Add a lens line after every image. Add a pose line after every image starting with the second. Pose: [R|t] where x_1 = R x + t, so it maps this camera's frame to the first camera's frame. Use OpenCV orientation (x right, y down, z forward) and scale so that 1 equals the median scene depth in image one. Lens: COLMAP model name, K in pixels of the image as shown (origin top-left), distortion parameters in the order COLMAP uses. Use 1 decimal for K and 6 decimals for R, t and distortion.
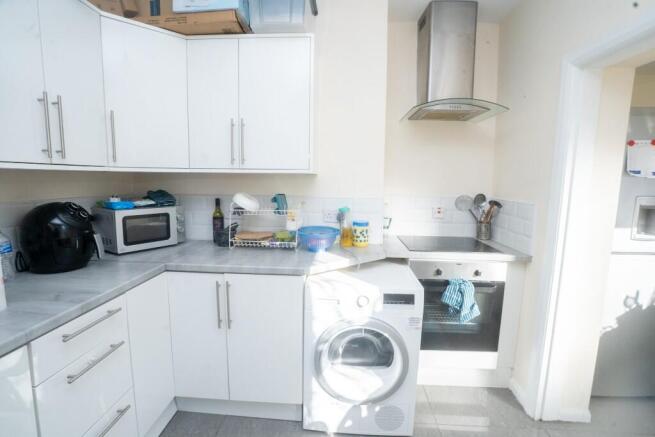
lens RADIAL K [[304.6, 0, 327.5], [0, 304.6, 218.5], [0, 0, 1]] dist [-0.065162, 0.020973]
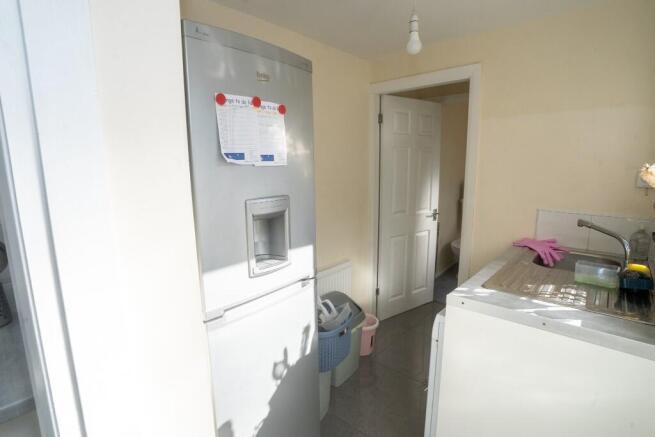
lens RADIAL K [[320.9, 0, 327.5], [0, 320.9, 218.5], [0, 0, 1]] dist [-0.046617, 0.001066]
pose [[0.618303, -0.177383, 0.765661, 0.705224], [0.155368, 0.982559, 0.102167, -0.083461], [-0.770430, 0.055789, 0.635079, 0.520308]]
